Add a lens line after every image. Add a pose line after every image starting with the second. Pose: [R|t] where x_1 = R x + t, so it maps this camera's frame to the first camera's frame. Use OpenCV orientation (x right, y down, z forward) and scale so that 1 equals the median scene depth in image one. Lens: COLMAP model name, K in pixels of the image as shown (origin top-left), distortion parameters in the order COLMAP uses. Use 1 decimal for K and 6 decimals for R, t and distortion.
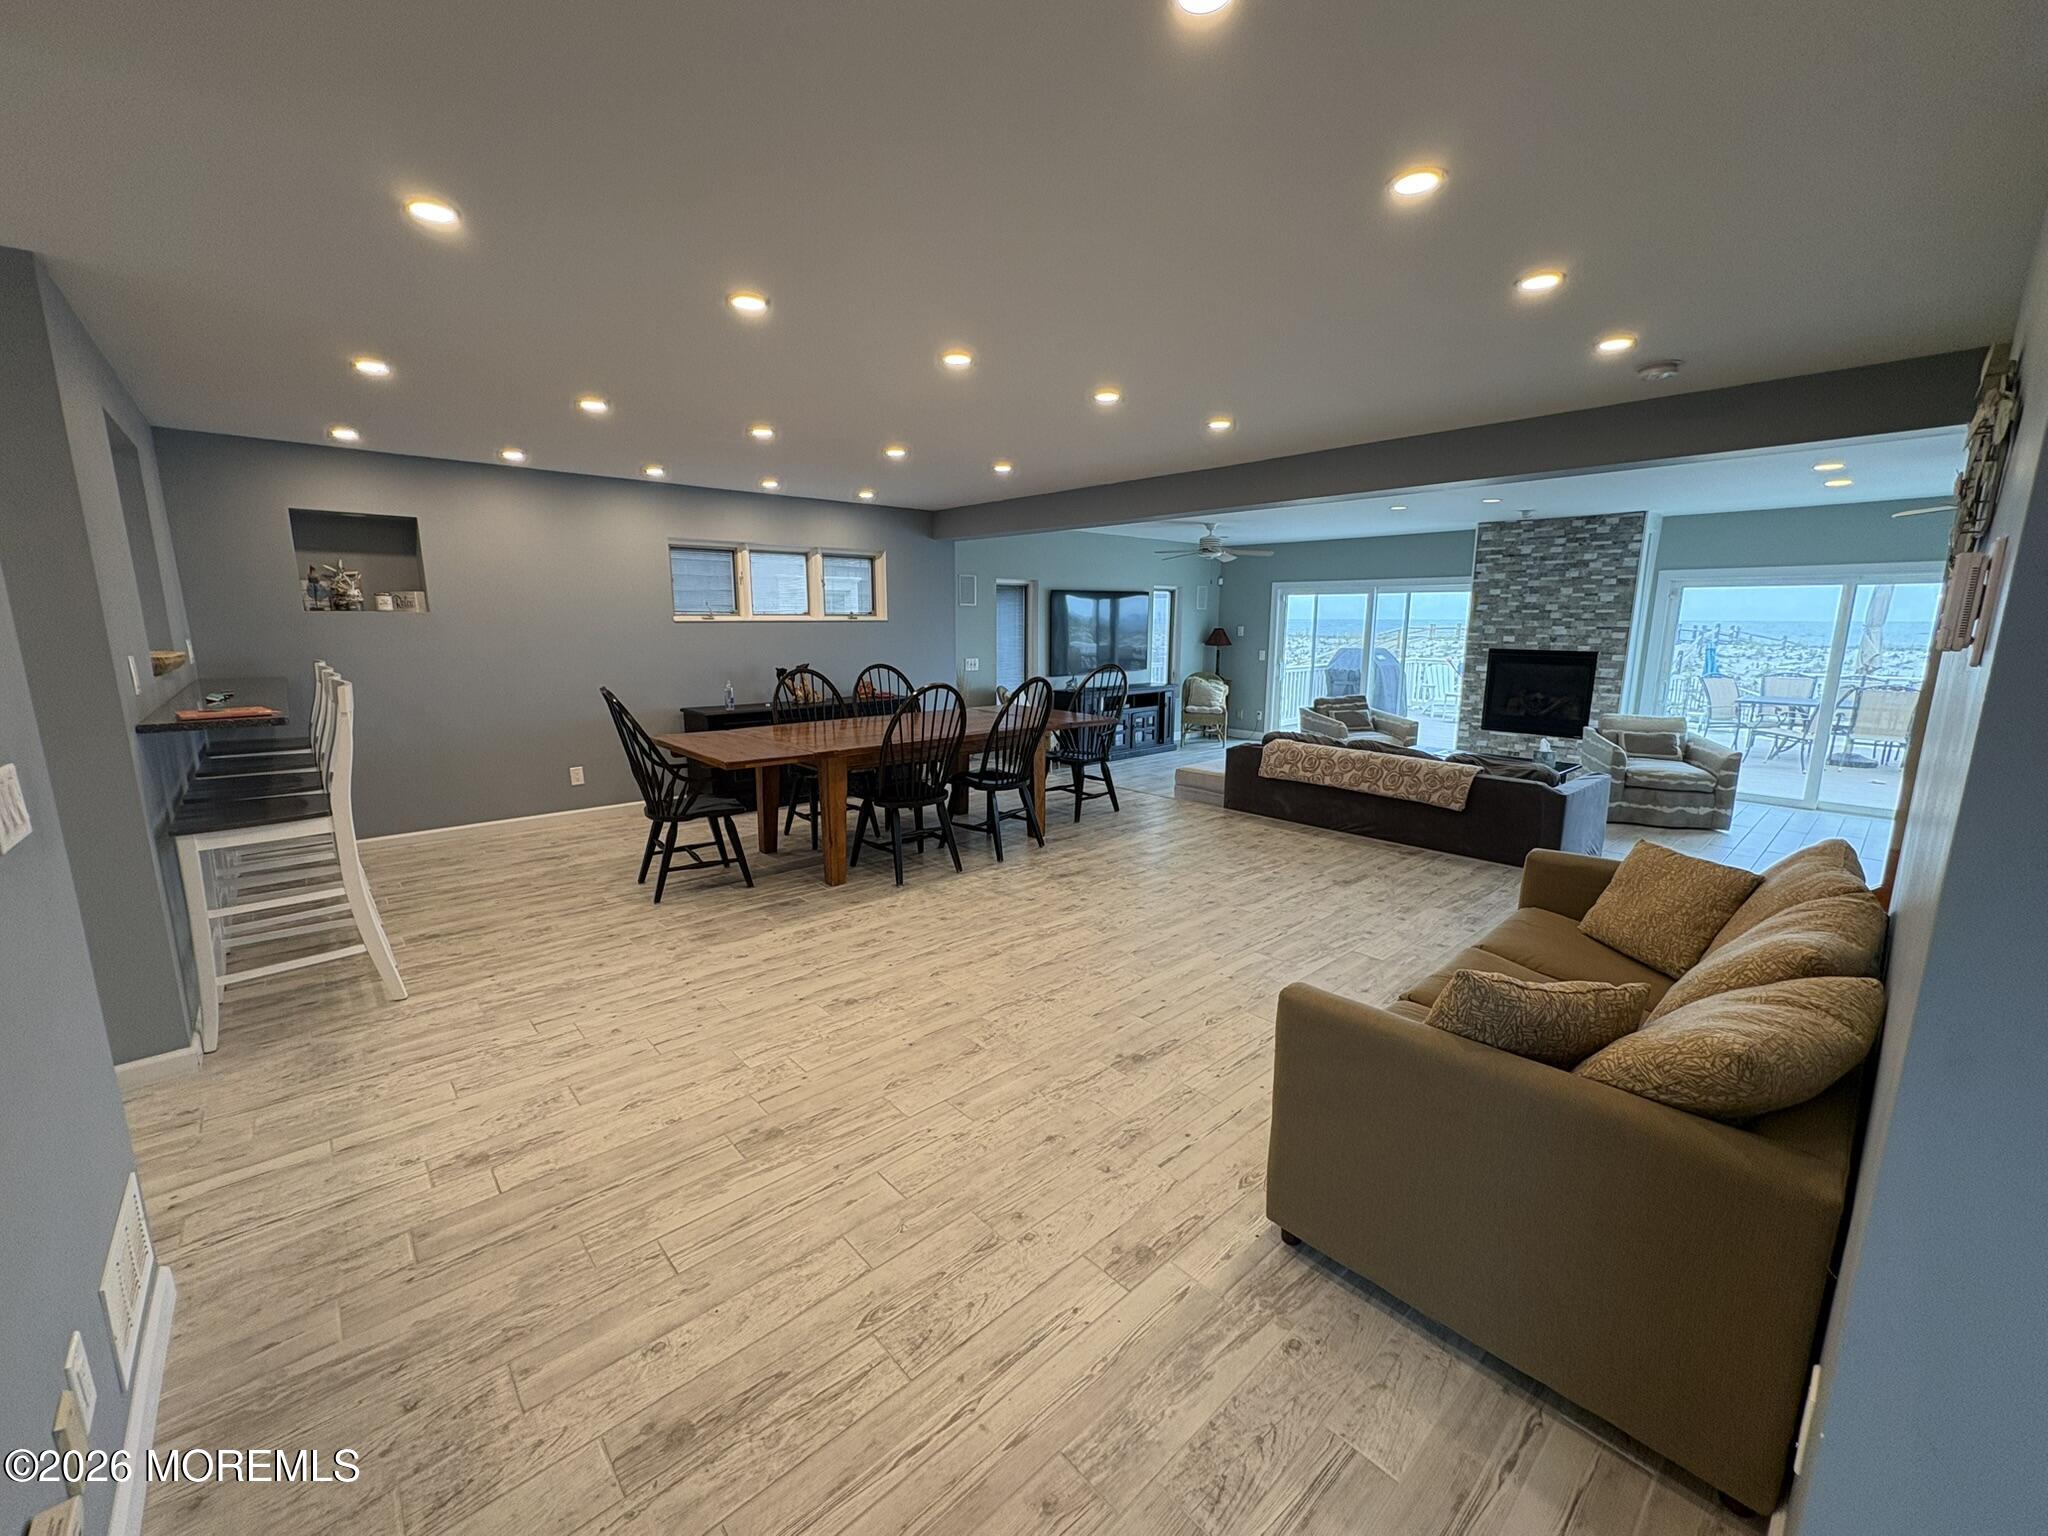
lens RADIAL K [[815.6, 0, 1029.4], [0, 815.6, 763.9], [0, 0, 1]] dist [0.000449, 0.000796]
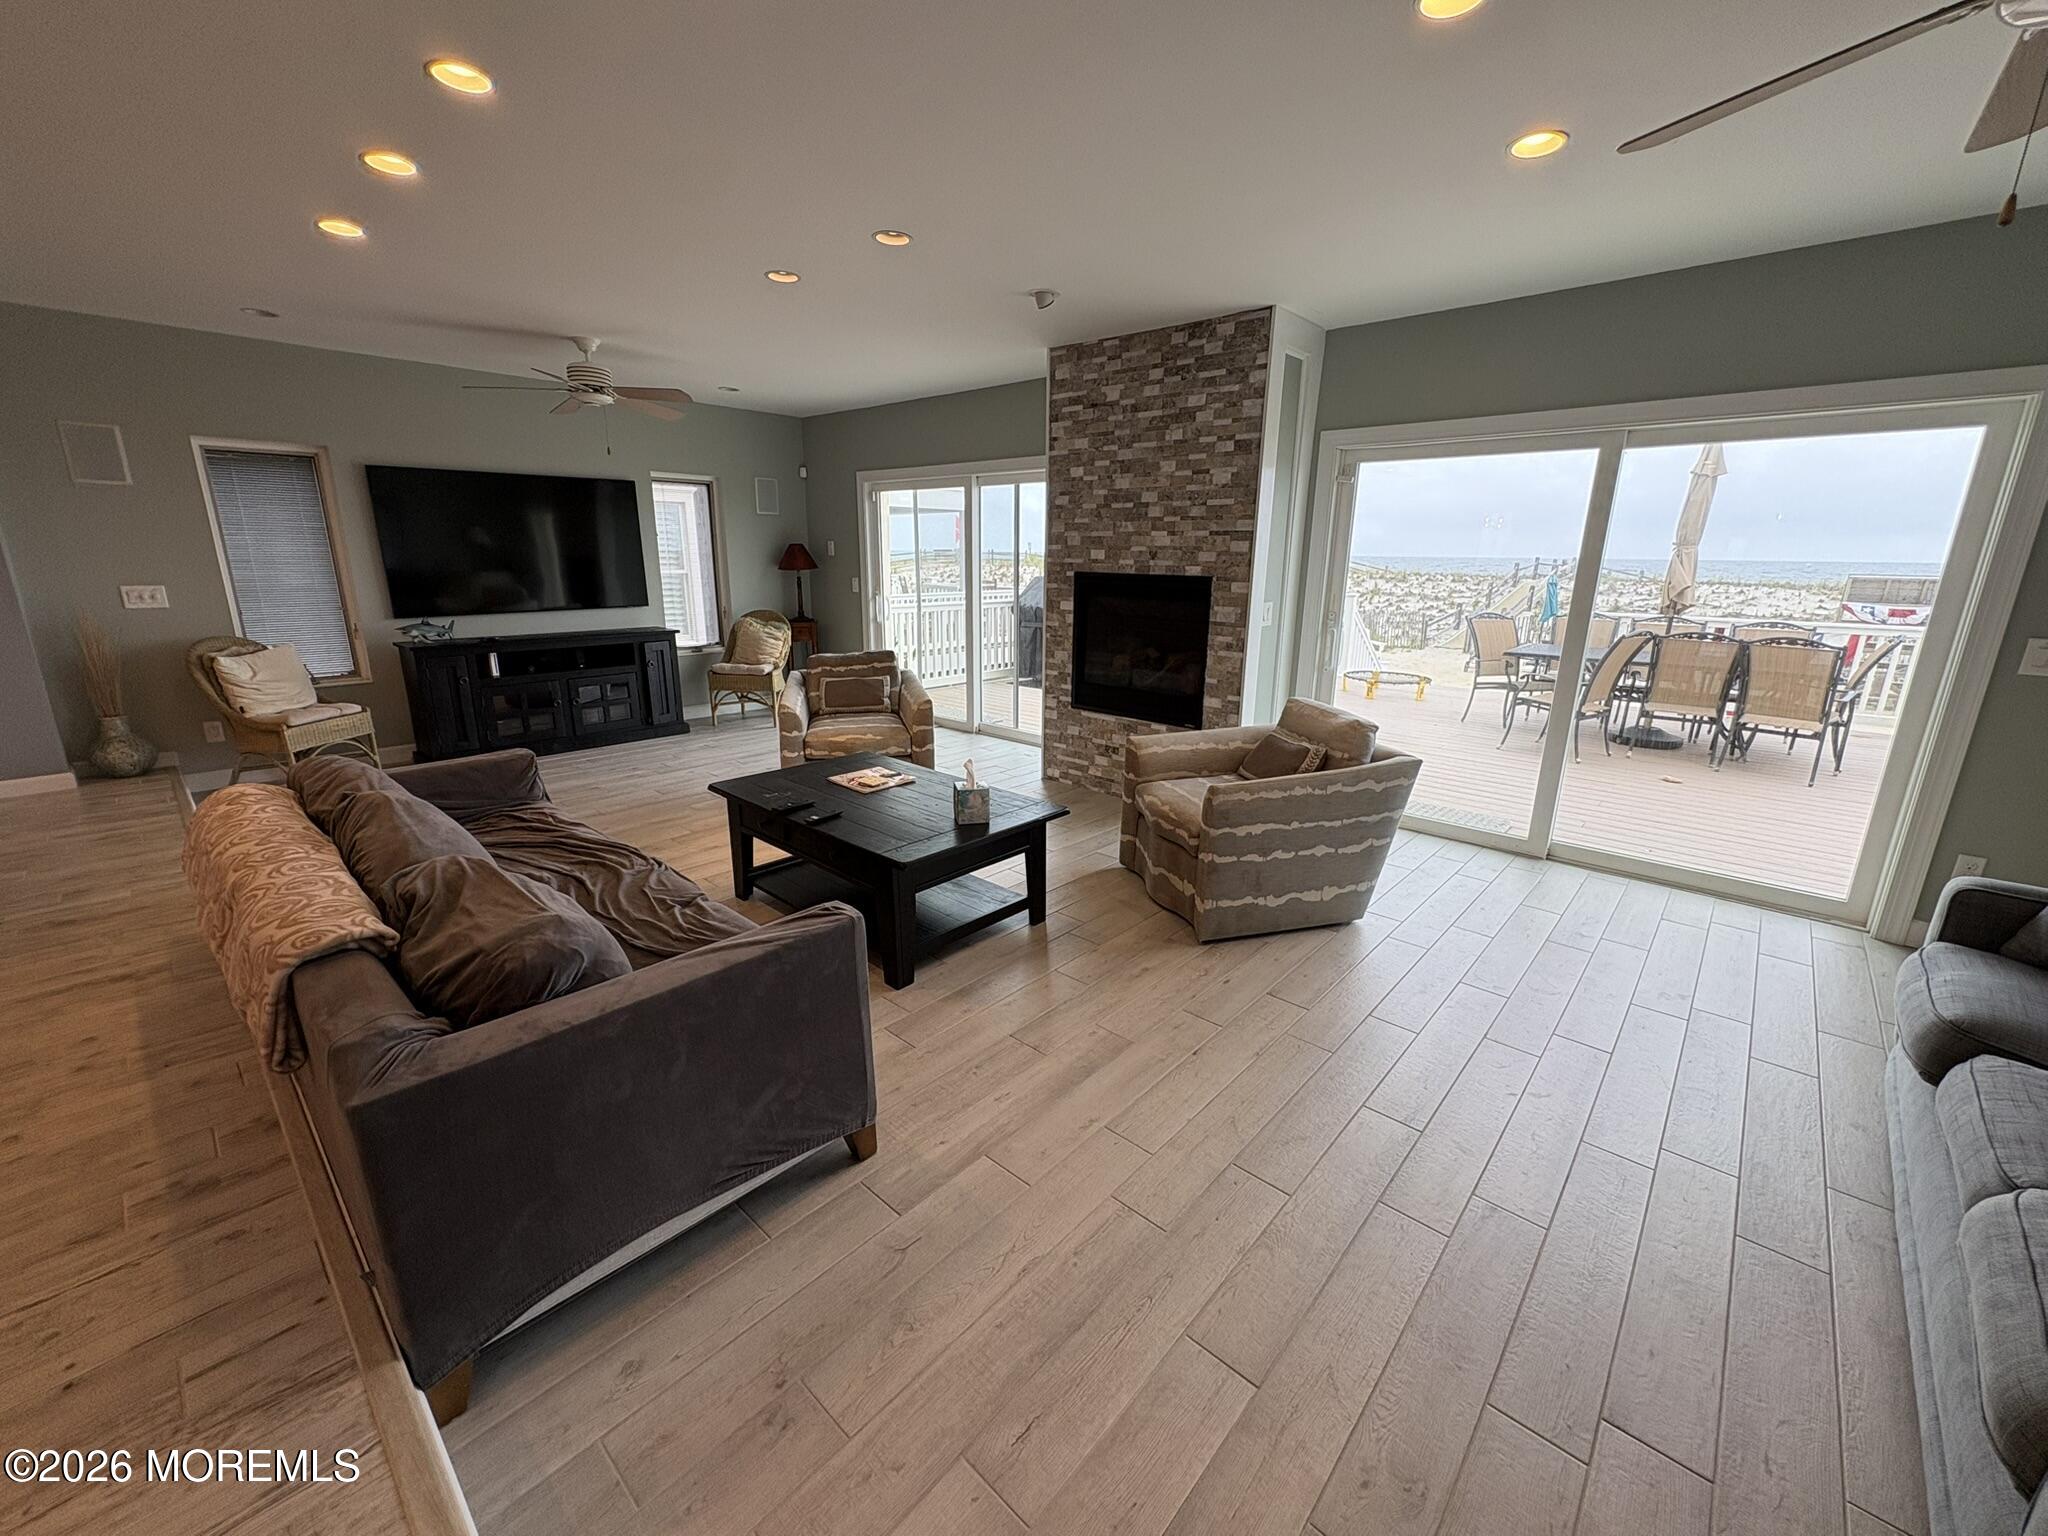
lens RADIAL K [[815.6, 0, 1026.8], [0, 815.6, 767.8], [0, 0, 1]] dist [0.000449, 0.000796]
pose [[0.995532, -0.016495, 0.092972, 0.490421], [0.008768, 0.996519, 0.082907, -0.050932], [-0.094015, -0.081721, 0.992211, 0.420783]]
